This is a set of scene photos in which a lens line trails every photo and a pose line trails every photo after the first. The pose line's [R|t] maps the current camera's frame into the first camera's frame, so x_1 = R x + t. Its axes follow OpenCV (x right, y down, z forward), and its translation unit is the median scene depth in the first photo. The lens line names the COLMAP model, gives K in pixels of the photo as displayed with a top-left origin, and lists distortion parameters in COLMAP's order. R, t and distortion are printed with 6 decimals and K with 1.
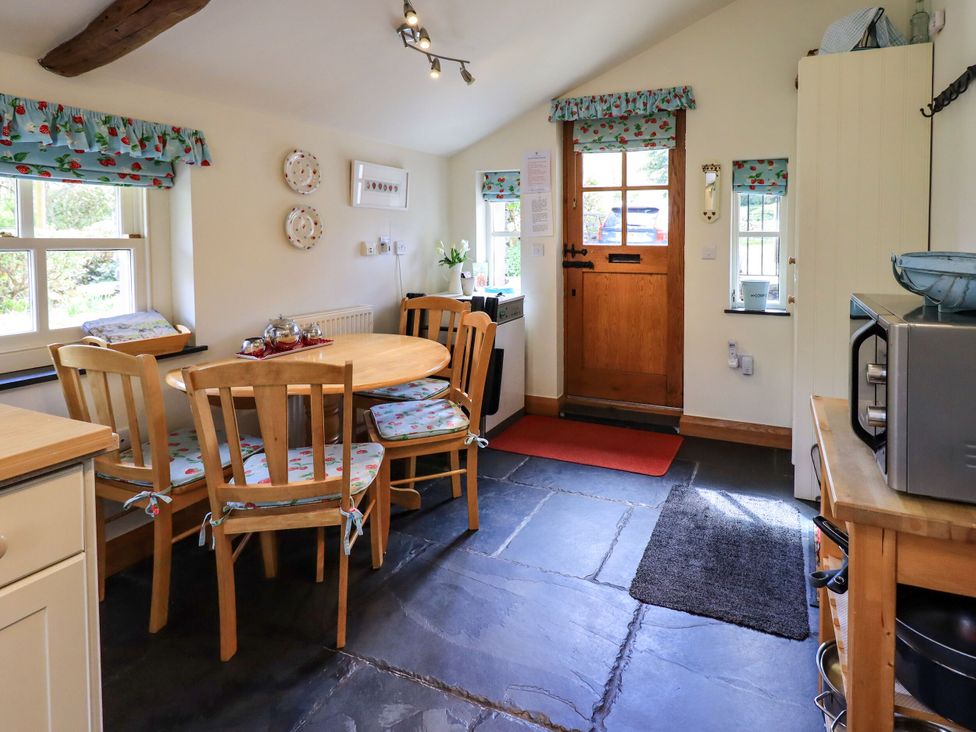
lens RADIAL K [[446.5, 0, 485.5], [0, 446.5, 282.1], [0, 0, 1]] dist [-0.000391, -0.000699]
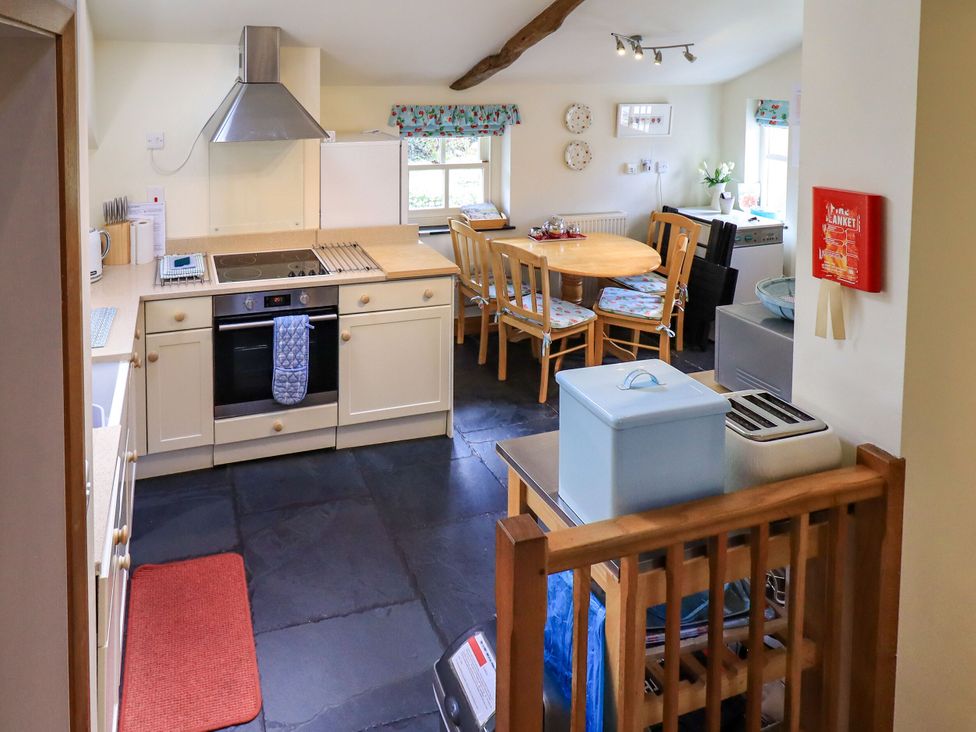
lens RADIAL K [[511.8, 0, 493.9], [0, 511.8, 354.9], [0, 0, 1]] dist [0.004034, -0.000515]
pose [[0.753801, 0.337123, -0.564032, 0.610700], [-0.079820, 0.898983, 0.430648, -0.264740], [0.652237, -0.279601, 0.704564, -0.593893]]
